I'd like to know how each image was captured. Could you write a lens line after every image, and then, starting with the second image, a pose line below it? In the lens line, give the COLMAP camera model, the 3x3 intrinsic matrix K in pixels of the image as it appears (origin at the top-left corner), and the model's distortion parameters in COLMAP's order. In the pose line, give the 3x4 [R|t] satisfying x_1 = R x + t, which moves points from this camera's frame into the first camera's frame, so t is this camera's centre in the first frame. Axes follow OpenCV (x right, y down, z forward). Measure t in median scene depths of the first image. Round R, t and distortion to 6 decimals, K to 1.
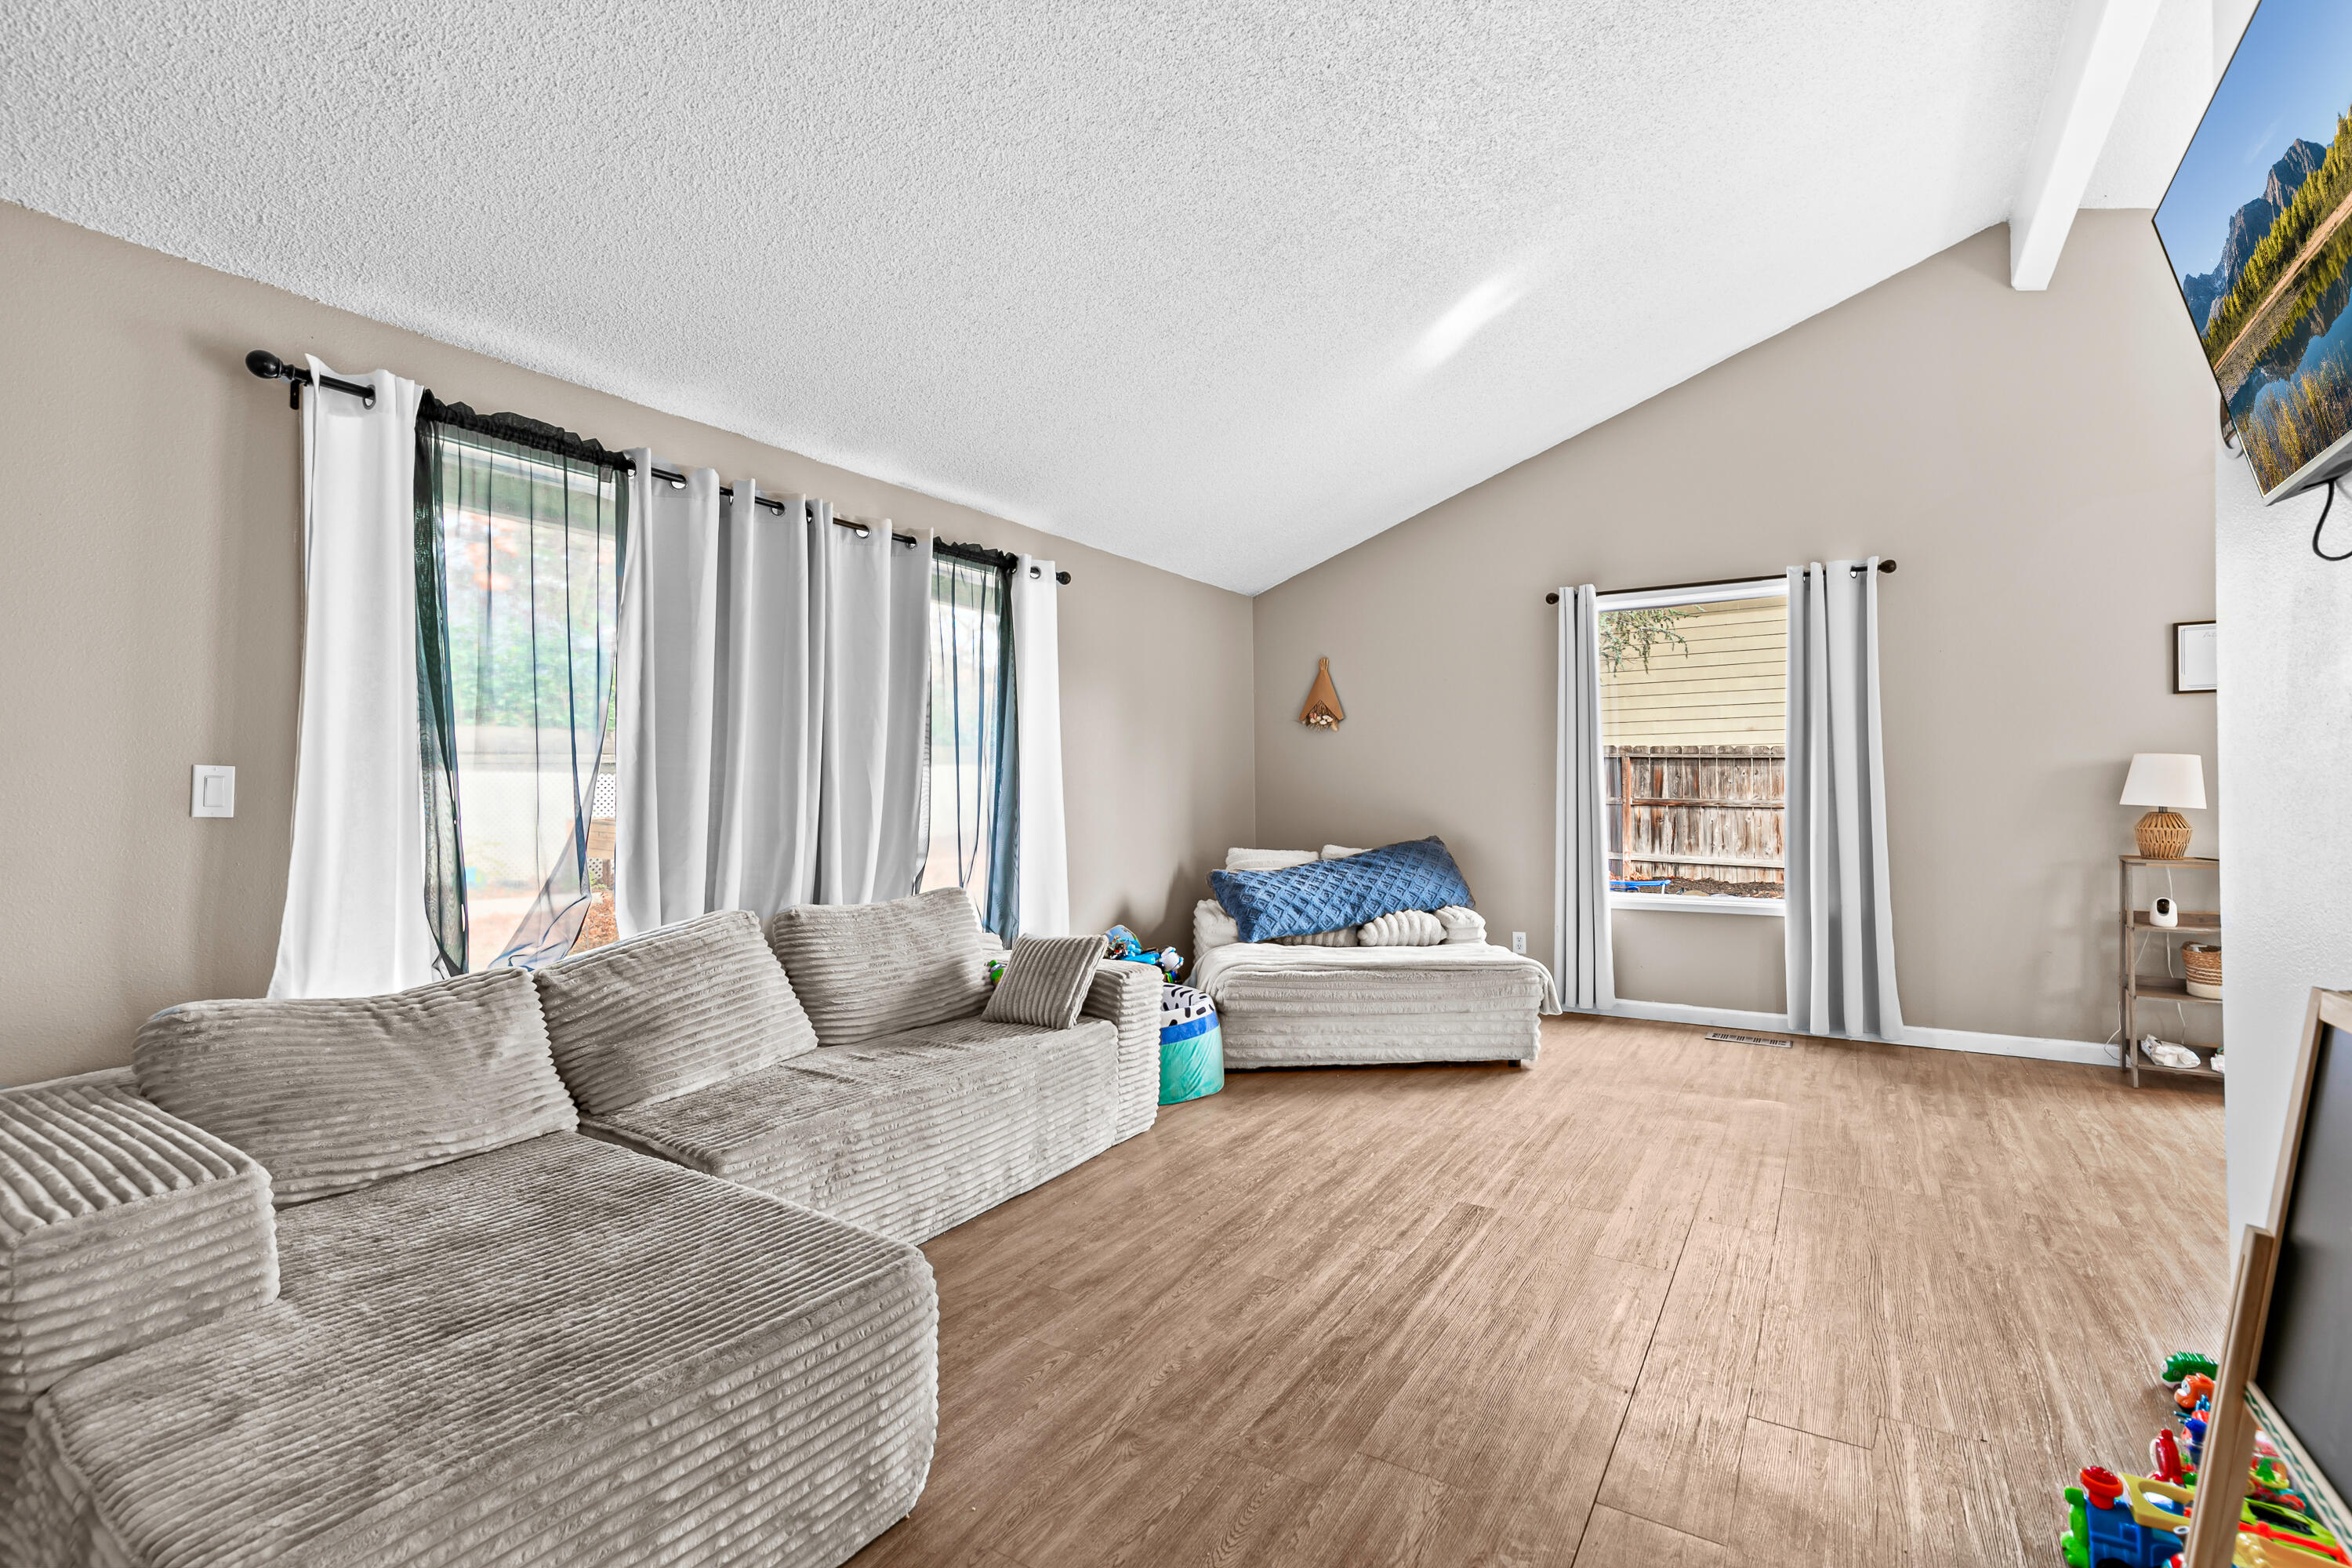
lens RADIAL K [[1050.6, 0, 1196.9], [0, 1050.6, 817.9], [0, 0, 1]] dist [0.002255, 0.000177]
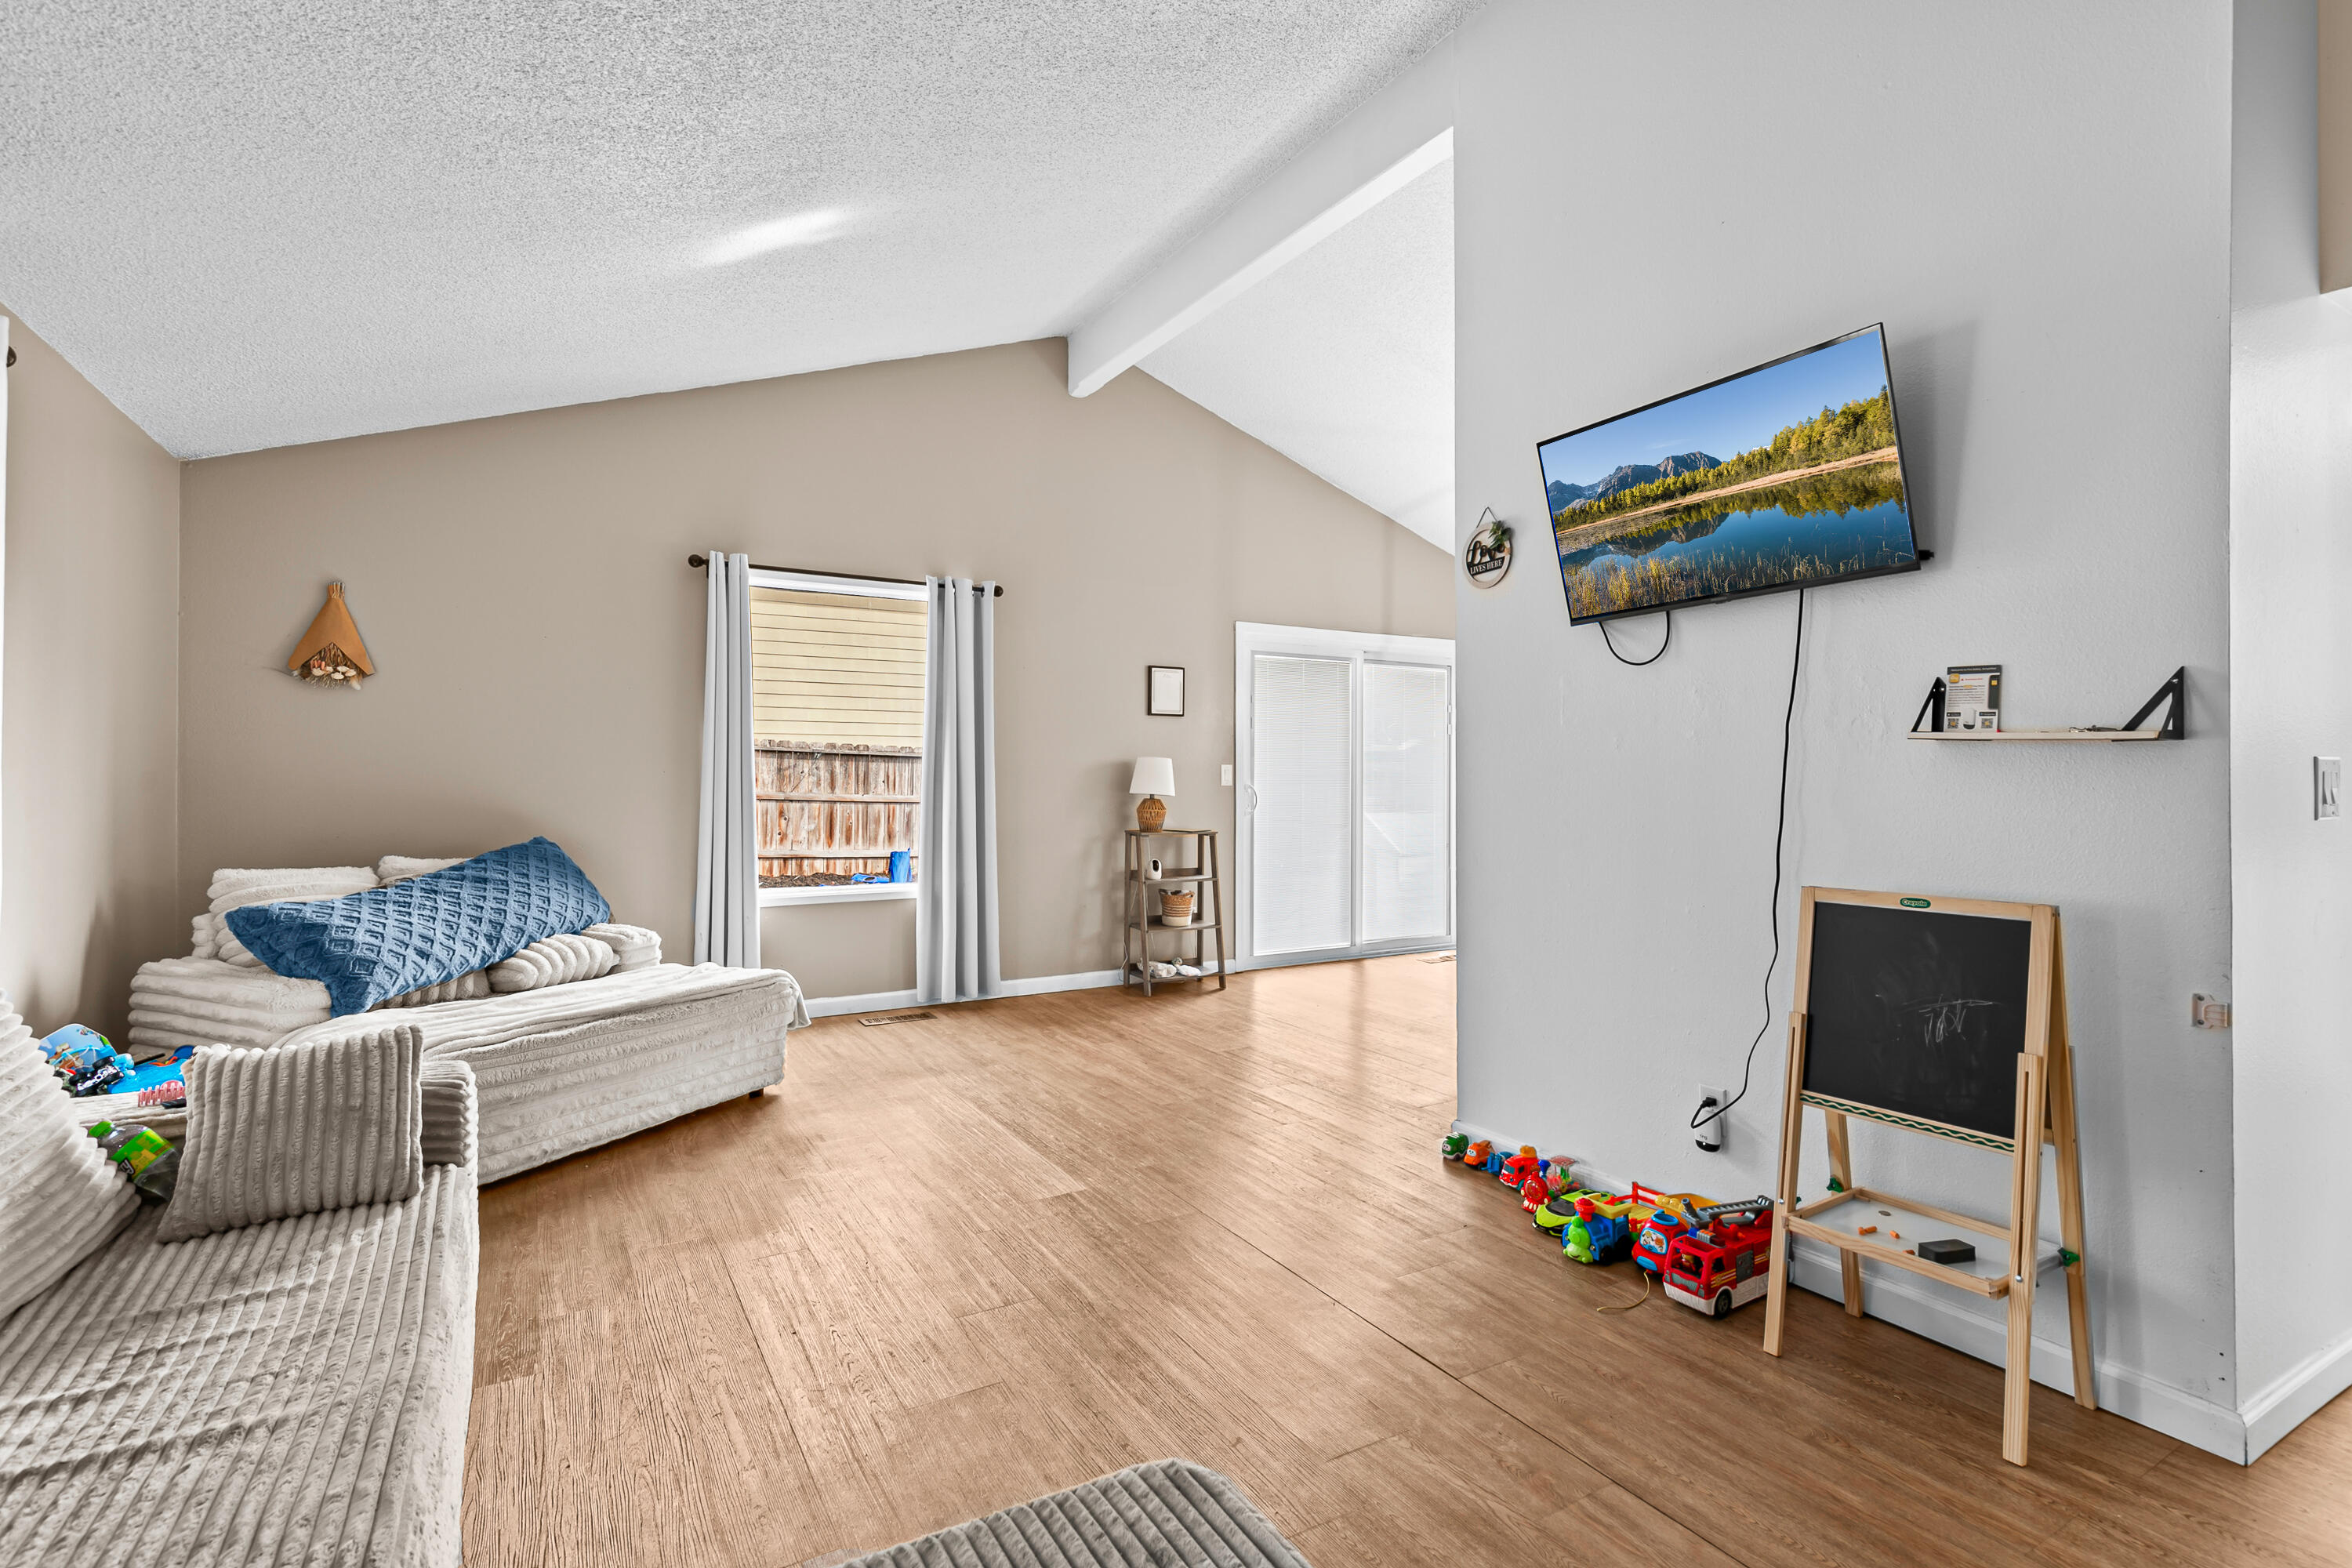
lens RADIAL K [[1076.1, 0, 1176.8], [0, 1076.1, 811.7], [0, 0, 1]] dist [0.003327, 0.000358]
pose [[0.478374, -0.019023, 0.877950, -0.291781], [0.014856, 0.999798, 0.013568, -0.006649], [-0.878030, 0.006552, 0.478560, 0.242958]]
